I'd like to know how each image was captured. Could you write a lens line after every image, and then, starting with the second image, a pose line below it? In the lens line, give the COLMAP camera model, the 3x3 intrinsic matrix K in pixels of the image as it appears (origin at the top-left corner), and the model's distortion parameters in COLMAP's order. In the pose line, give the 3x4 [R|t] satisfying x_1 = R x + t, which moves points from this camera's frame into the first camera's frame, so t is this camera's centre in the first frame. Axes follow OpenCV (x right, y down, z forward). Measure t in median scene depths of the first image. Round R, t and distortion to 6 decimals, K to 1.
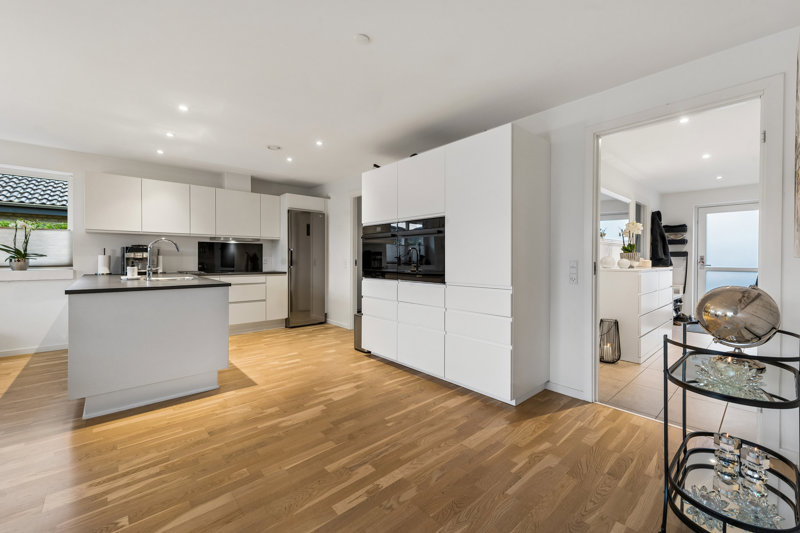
lens RADIAL K [[308.5, 0, 402.3], [0, 308.5, 261.3], [0, 0, 1]] dist [0.011231, -0.001278]
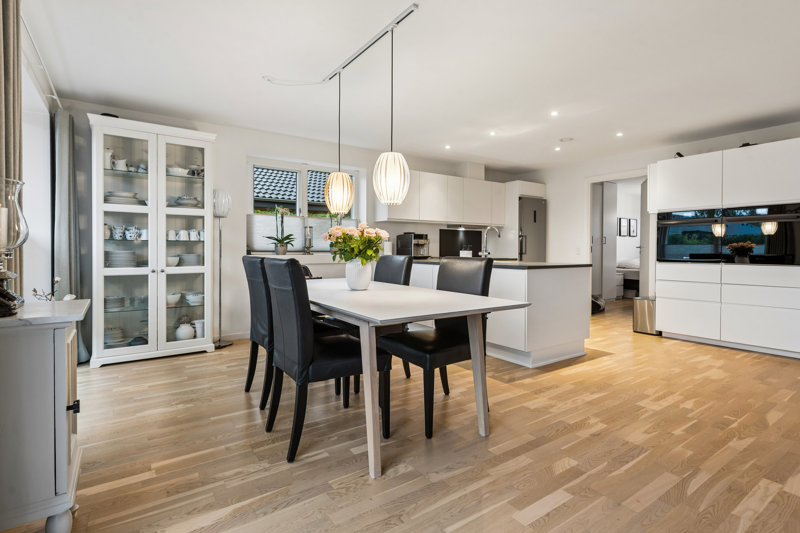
lens RADIAL K [[385.8, 0, 381.2], [0, 385.8, 242.2], [0, 0, 1]] dist [-0.011045, -0.002045]
pose [[0.989412, -0.001895, -0.145123, -0.867910], [-0.002904, 0.999456, -0.032852, 0.030784], [0.145106, 0.032926, 0.988868, -0.395564]]
